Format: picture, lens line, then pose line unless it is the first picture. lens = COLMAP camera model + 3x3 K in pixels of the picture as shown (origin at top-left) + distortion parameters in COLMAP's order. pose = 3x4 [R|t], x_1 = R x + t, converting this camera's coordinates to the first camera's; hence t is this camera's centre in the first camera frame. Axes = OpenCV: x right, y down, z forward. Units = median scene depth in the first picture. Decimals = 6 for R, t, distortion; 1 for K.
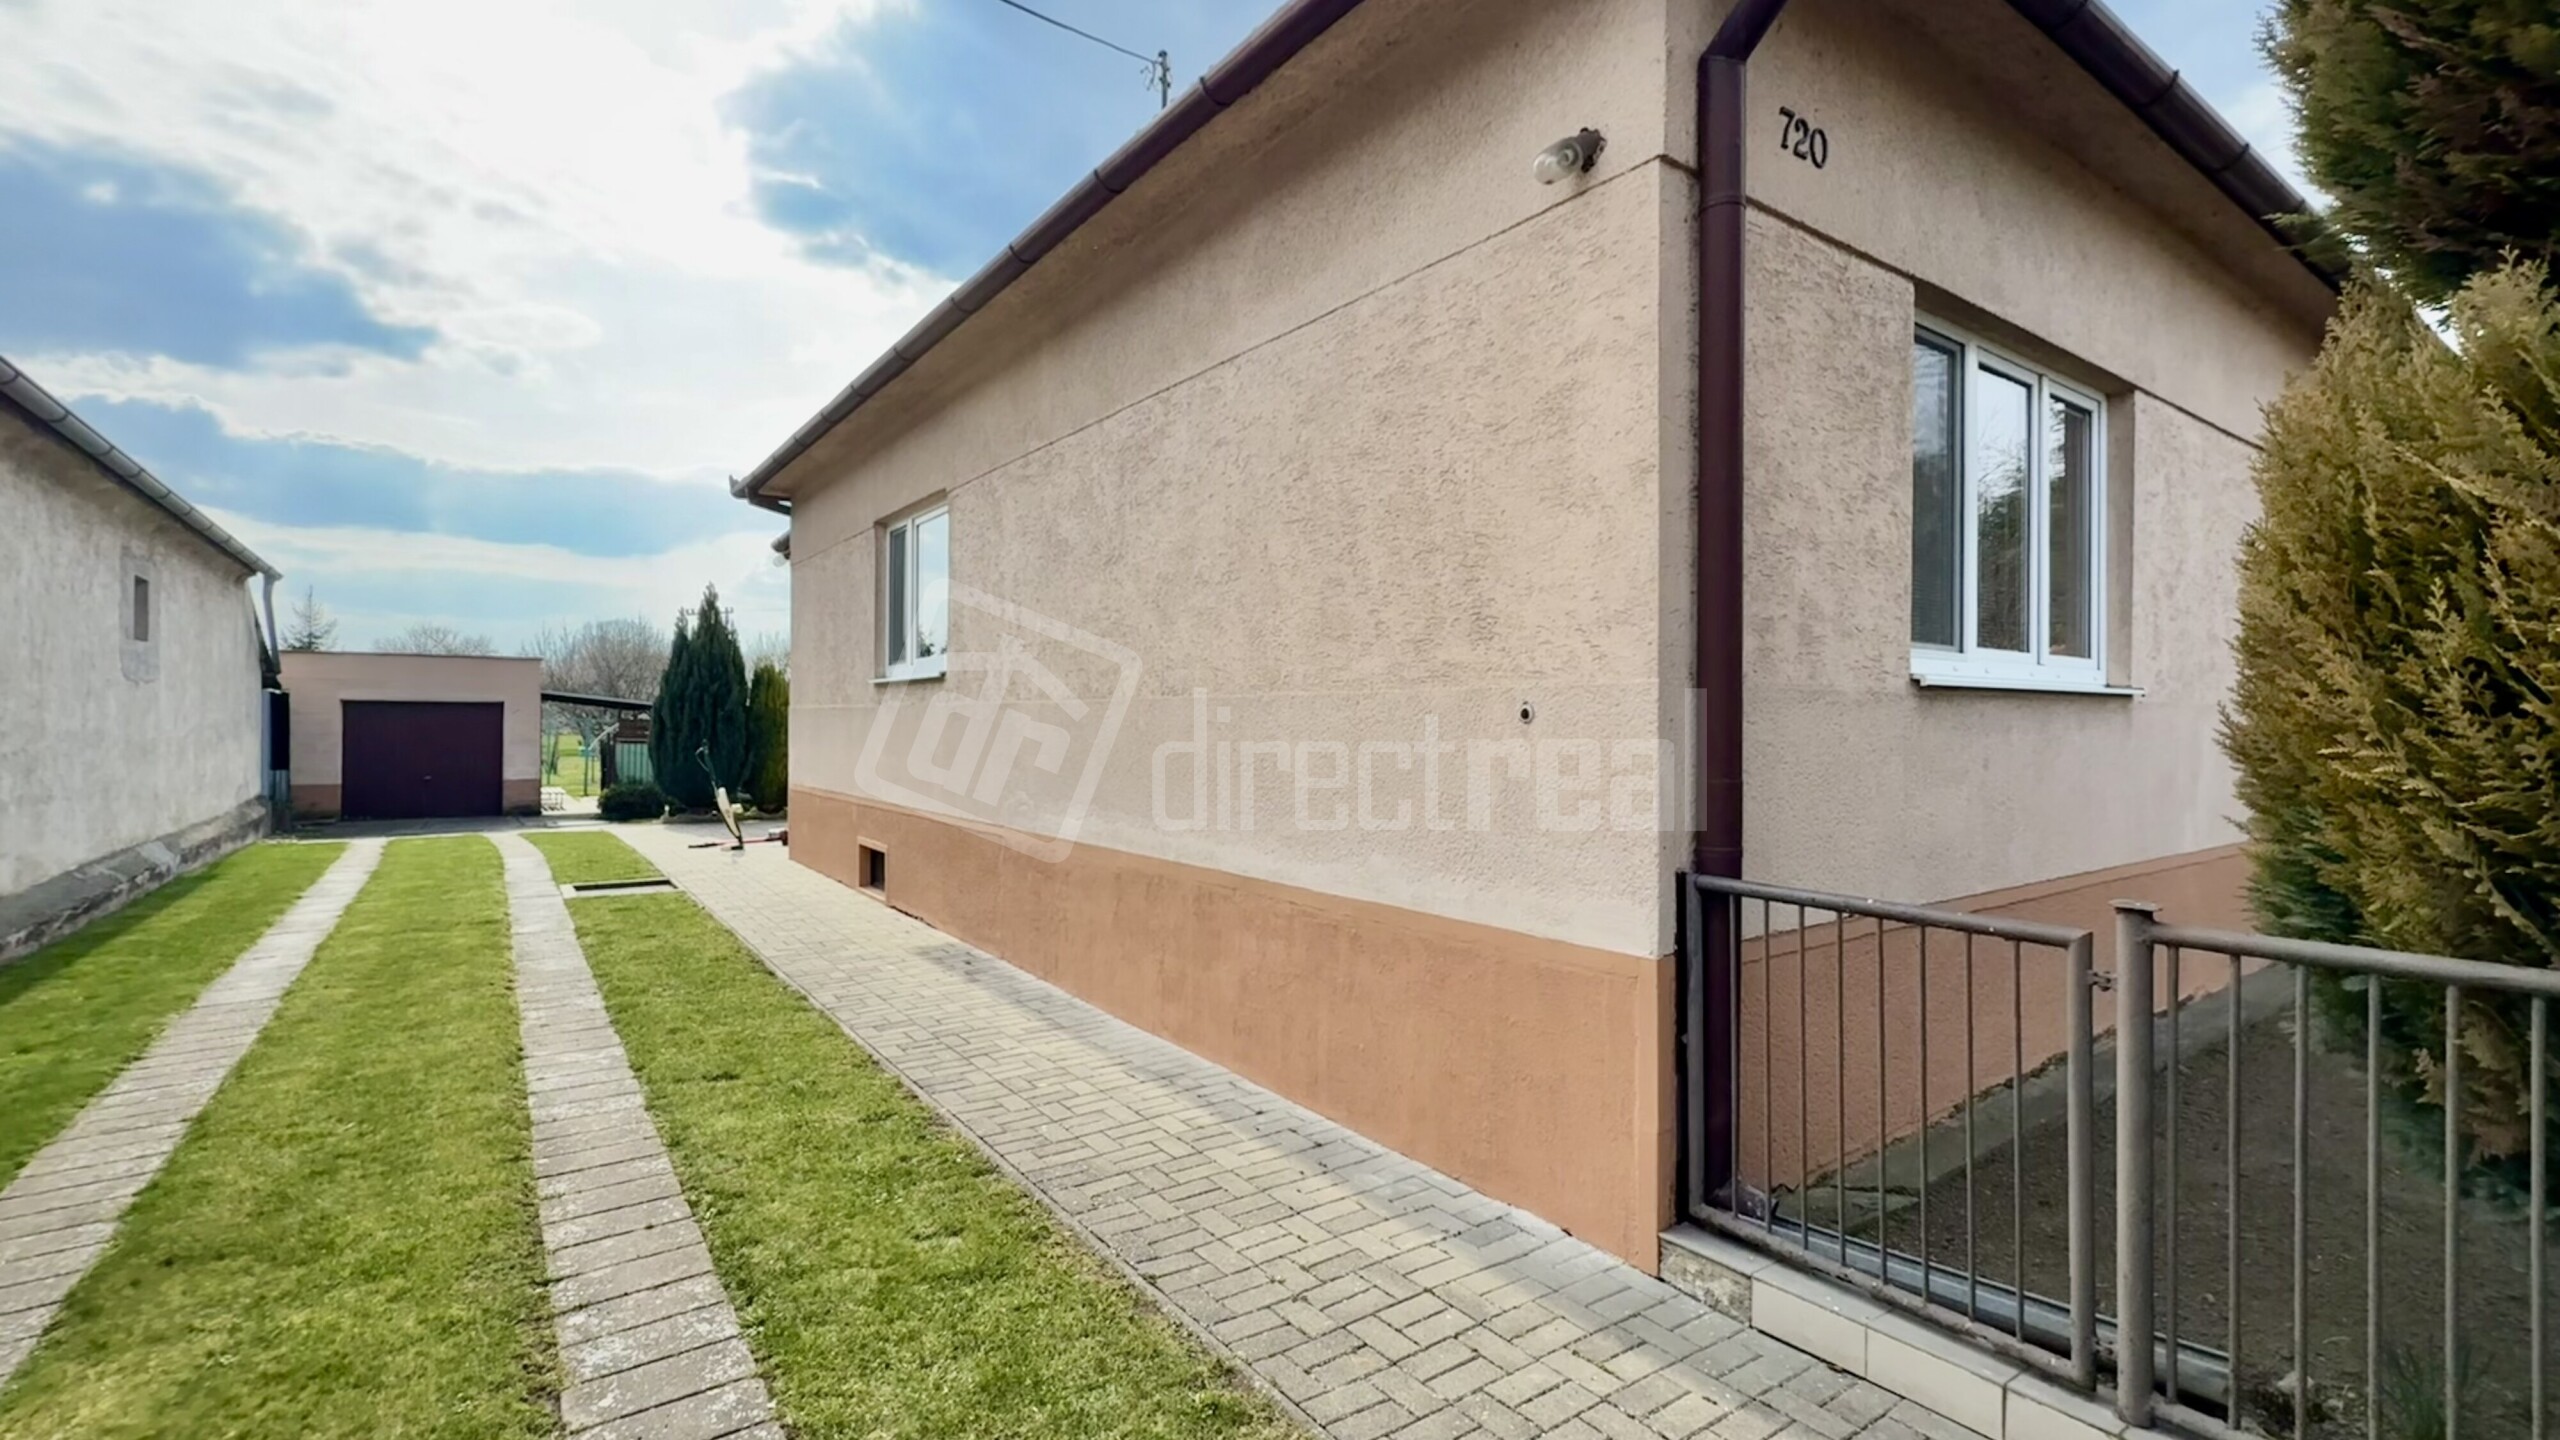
lens RADIAL K [[1093.1, 0, 1280.0], [0, 1093.1, 720.0], [0, 0, 1]] dist [0.000969, -0.000030]
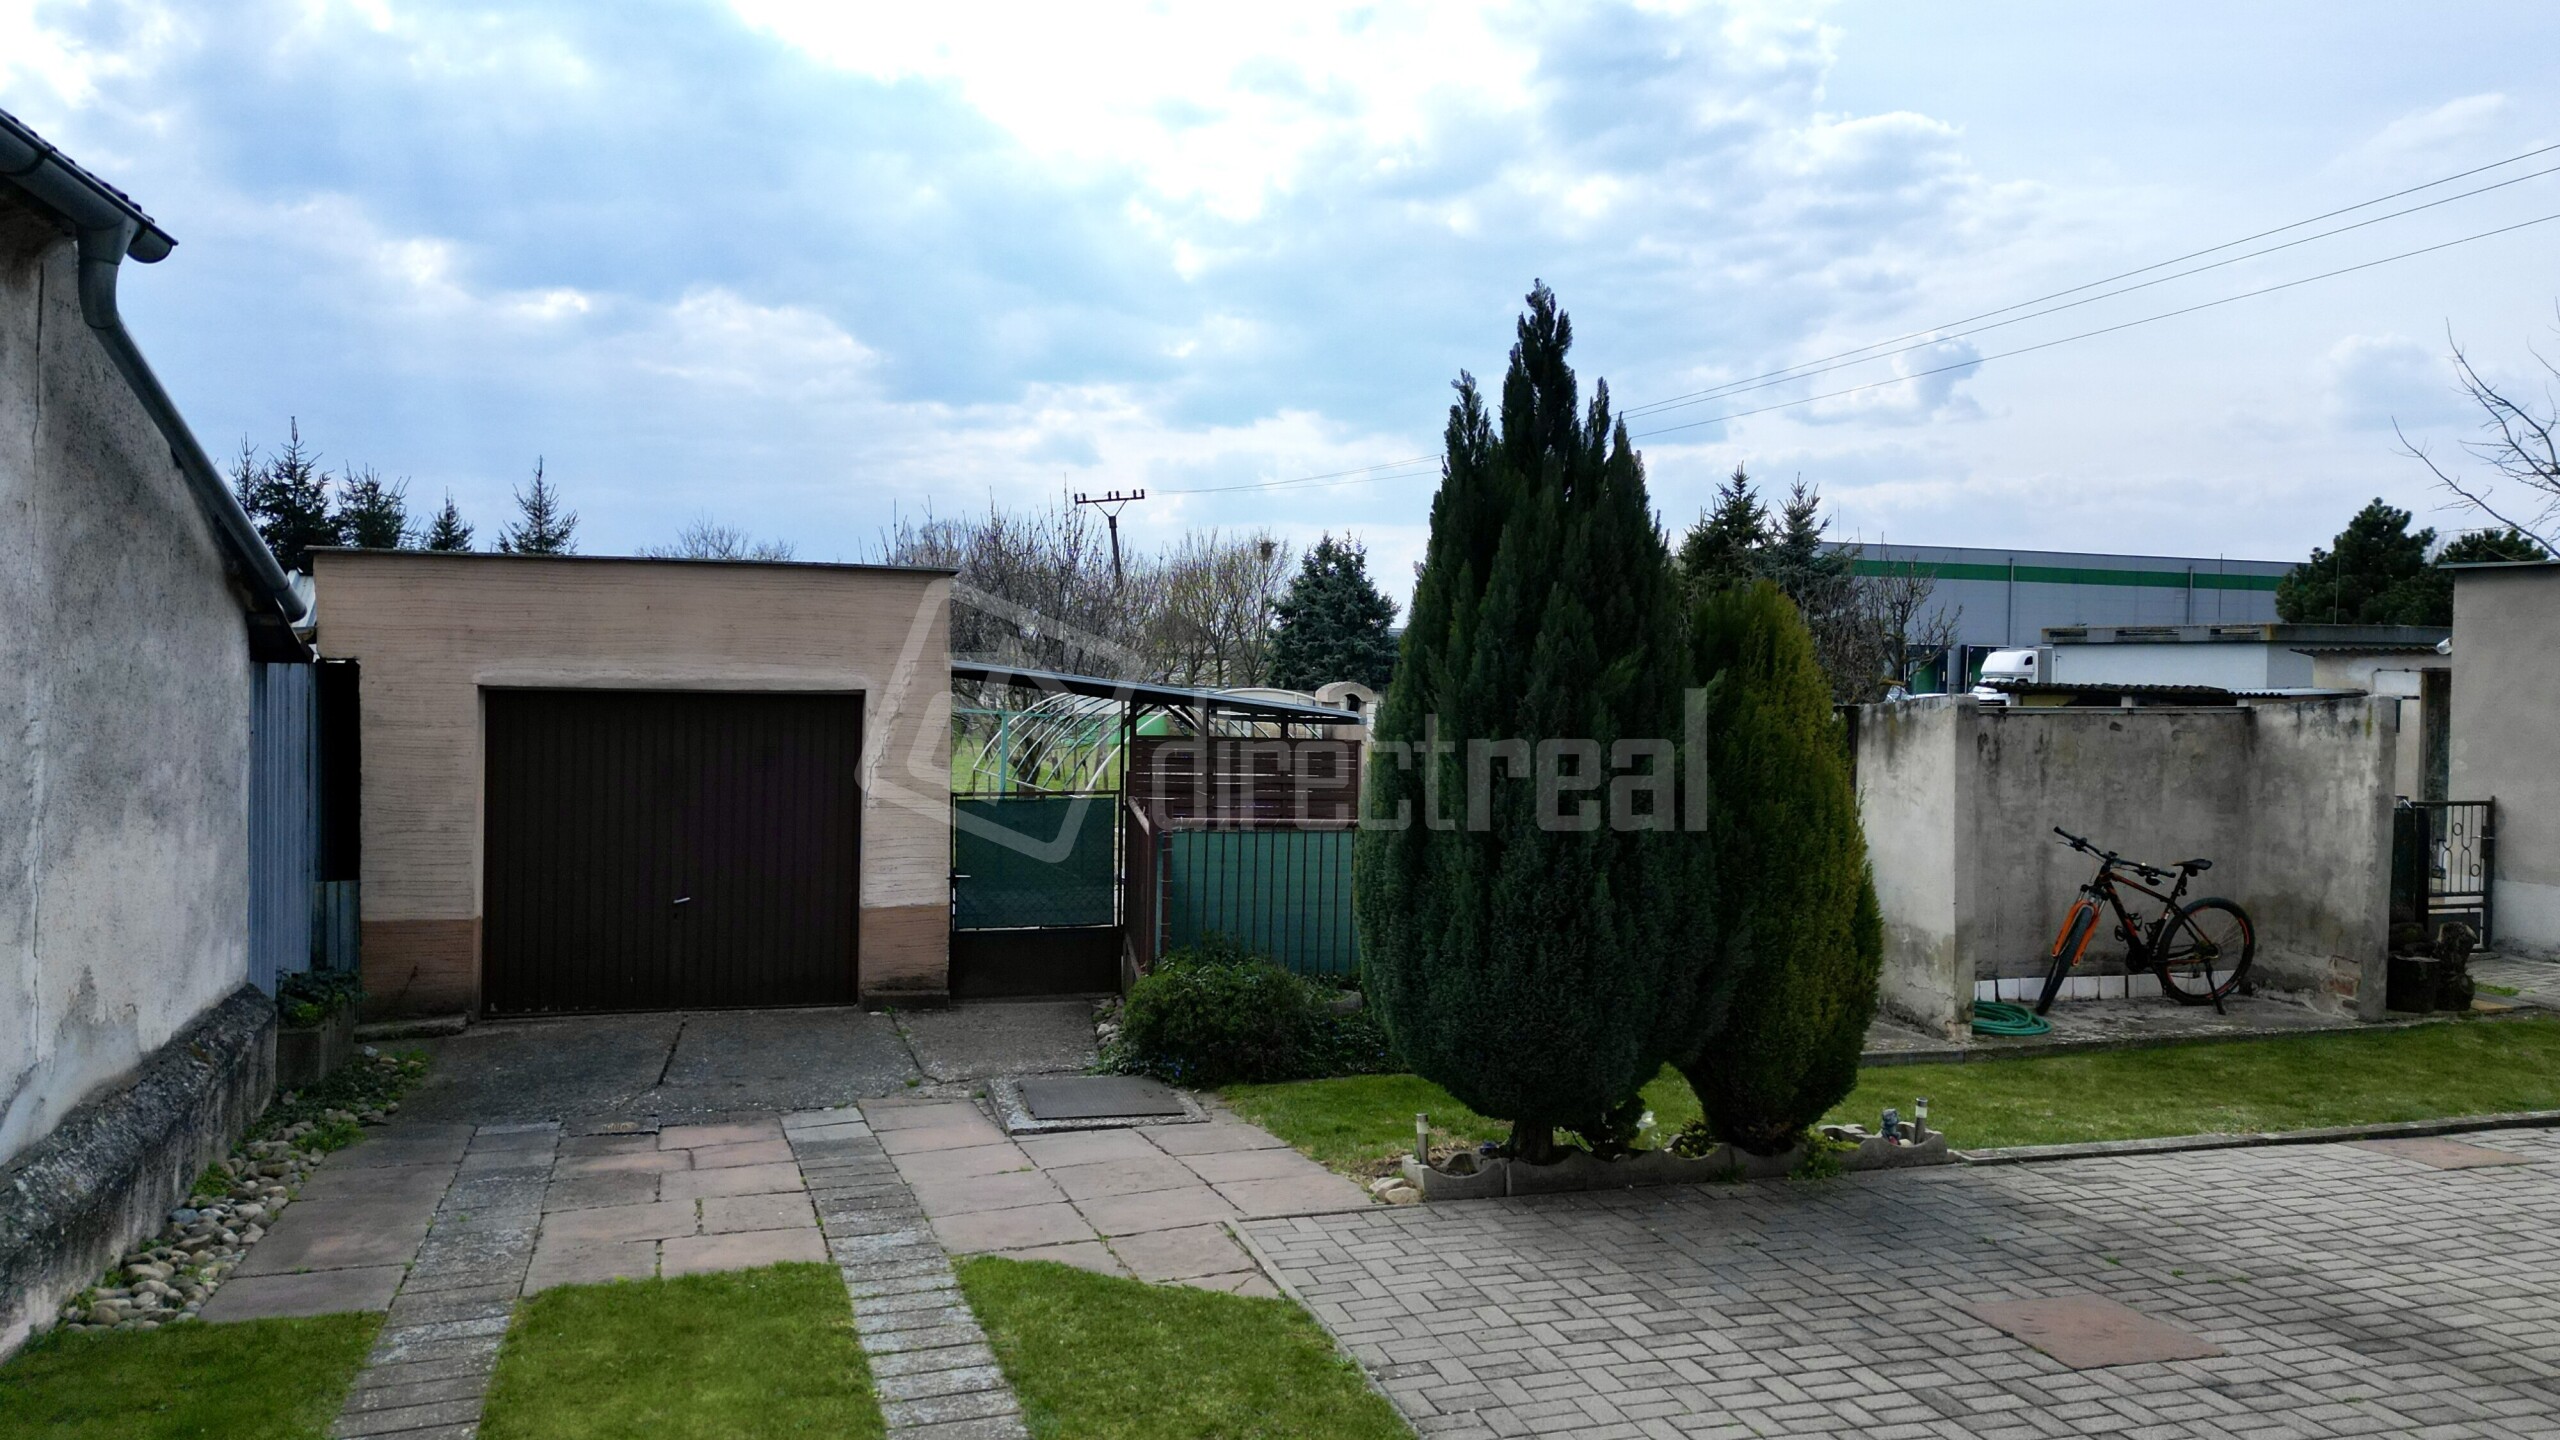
lens RADIAL K [[1776.4, 0, 1280.0], [0, 1776.4, 720.0], [0, 0, 1]] dist [0.060154, -0.051060]
pose [[0.937690, 0.019979, -0.346898, -0.595753], [-0.011045, 0.999555, 0.027711, -0.038428], [0.347297, -0.022152, 0.937493, 0.785851]]
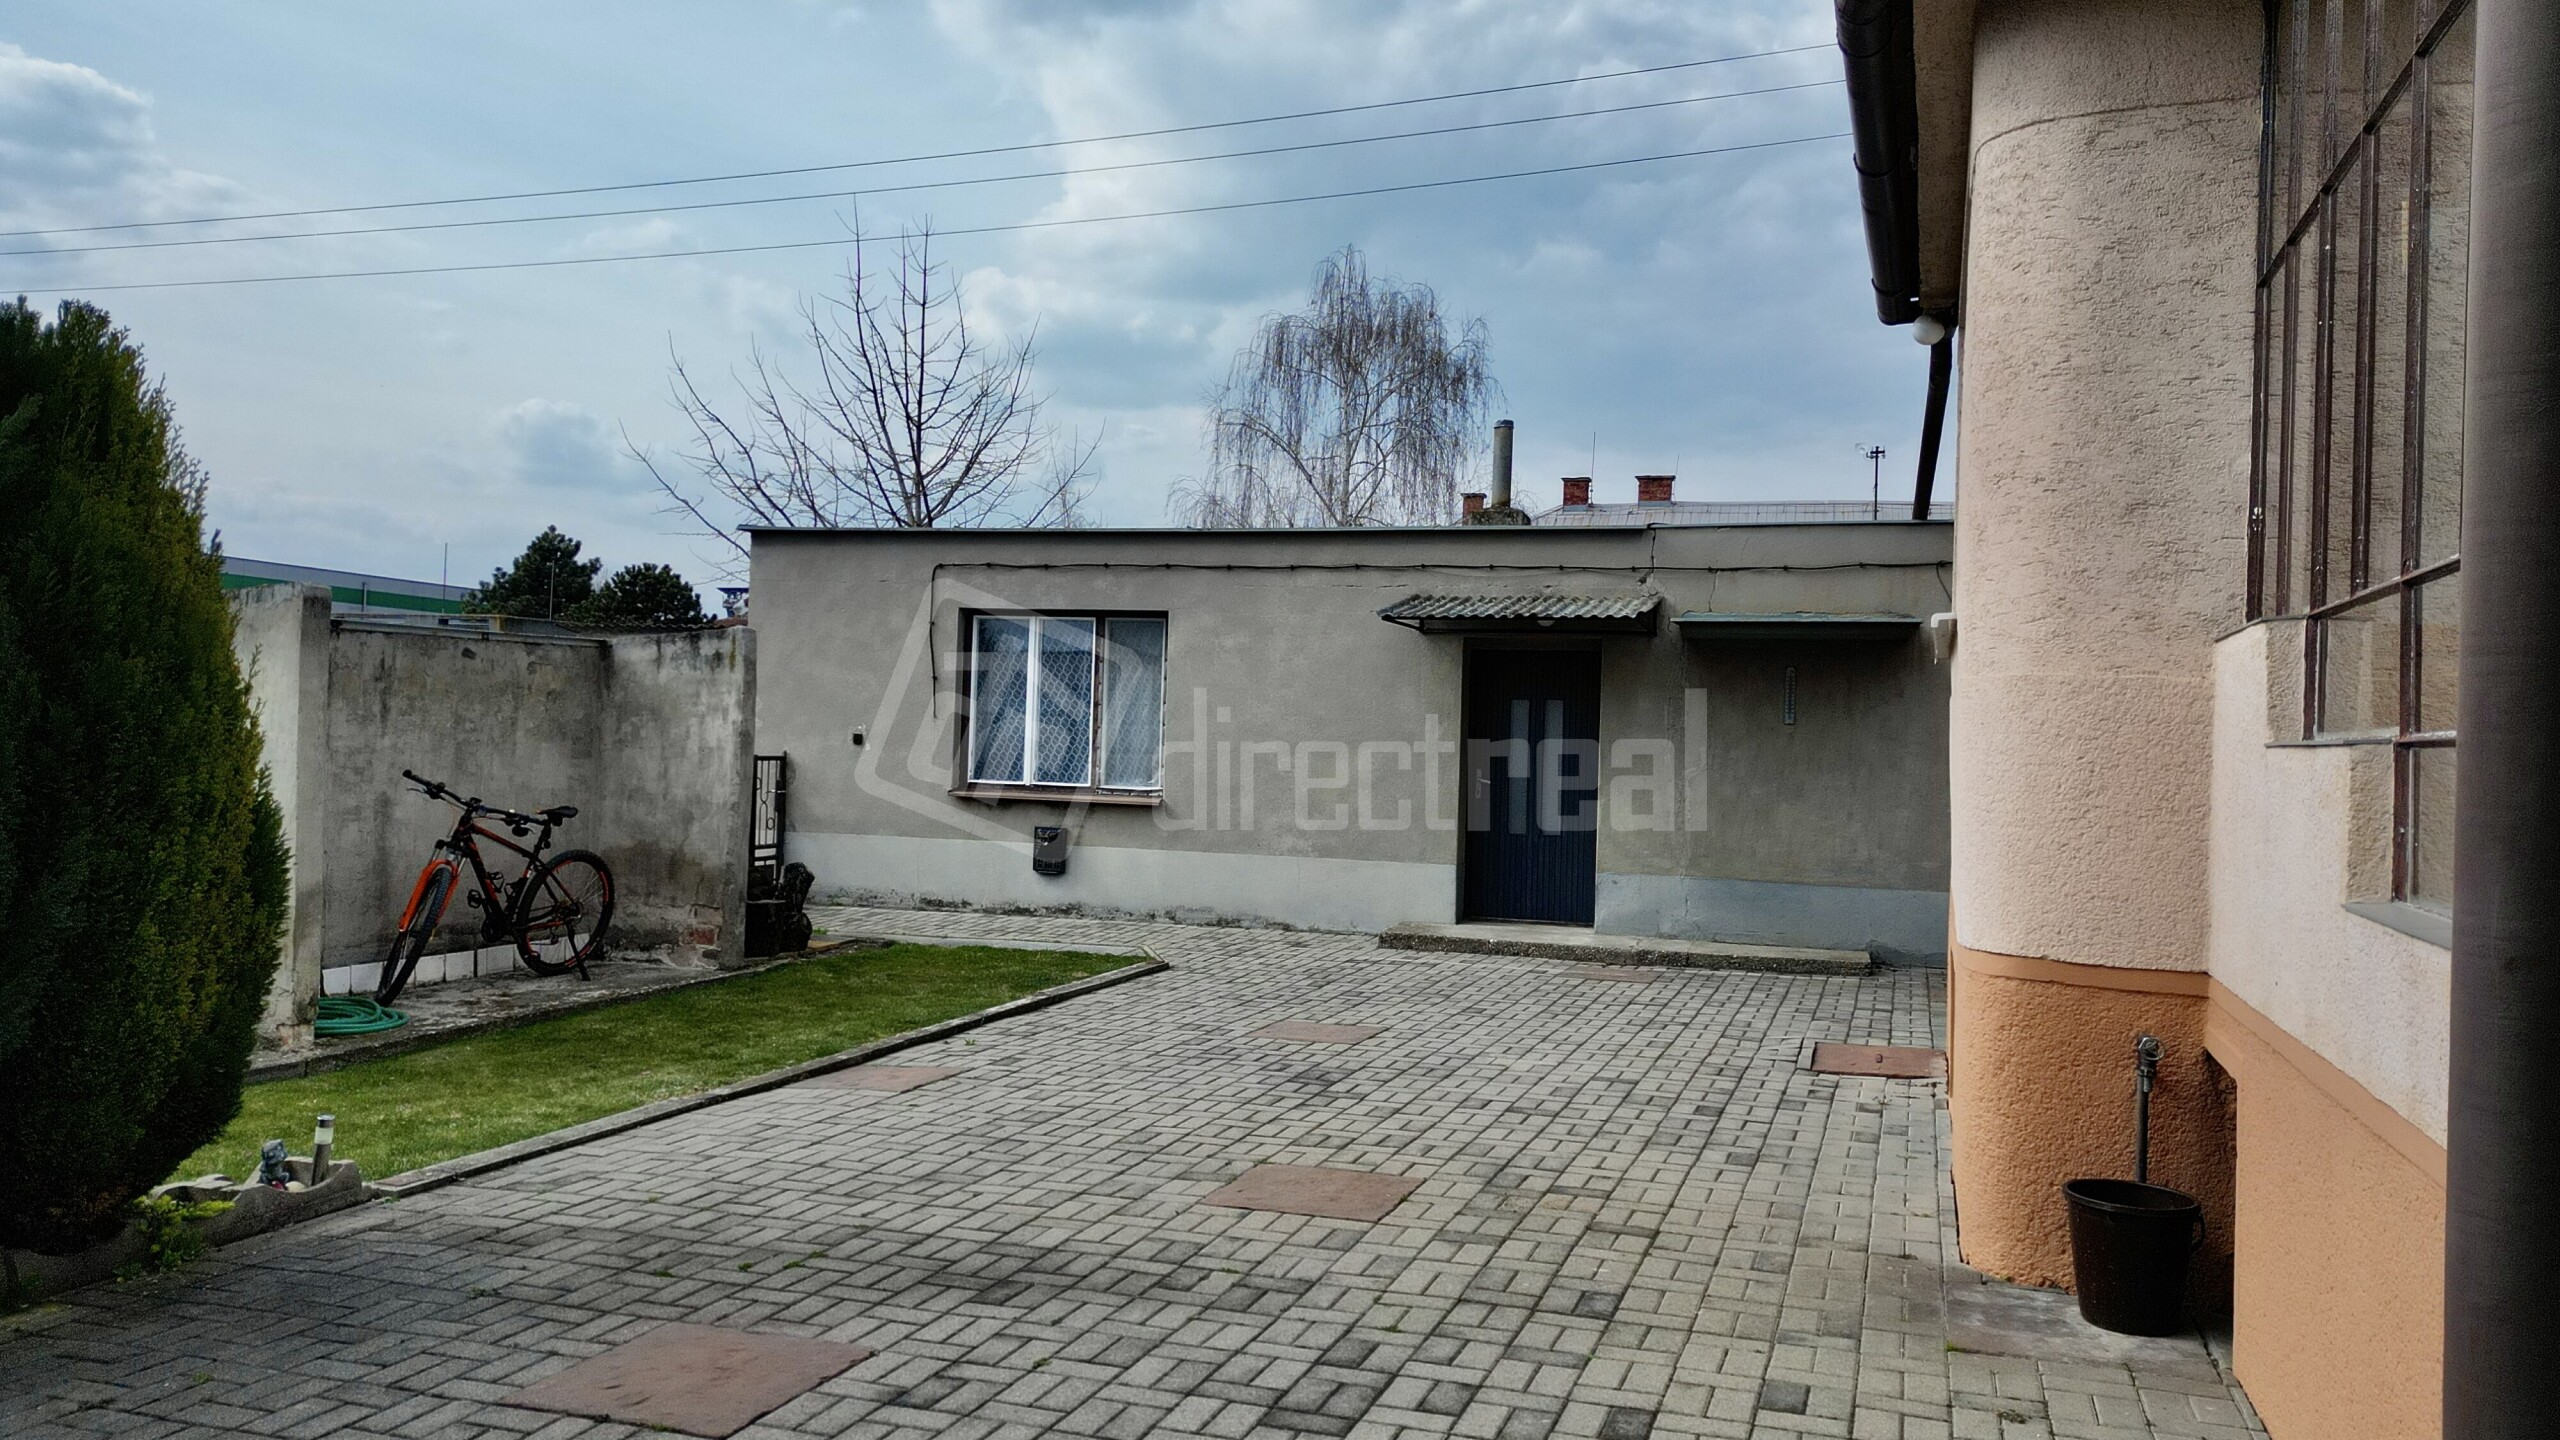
lens RADIAL K [[1776.4, 0, 1280.0], [0, 1776.4, 720.0], [0, 0, 1]] dist [0.060154, -0.051060]
pose [[0.829066, 0.028750, 0.558411, -0.650407], [-0.029020, 0.999544, -0.008377, 0.007729], [-0.558397, -0.009260, 0.829522, 0.951942]]
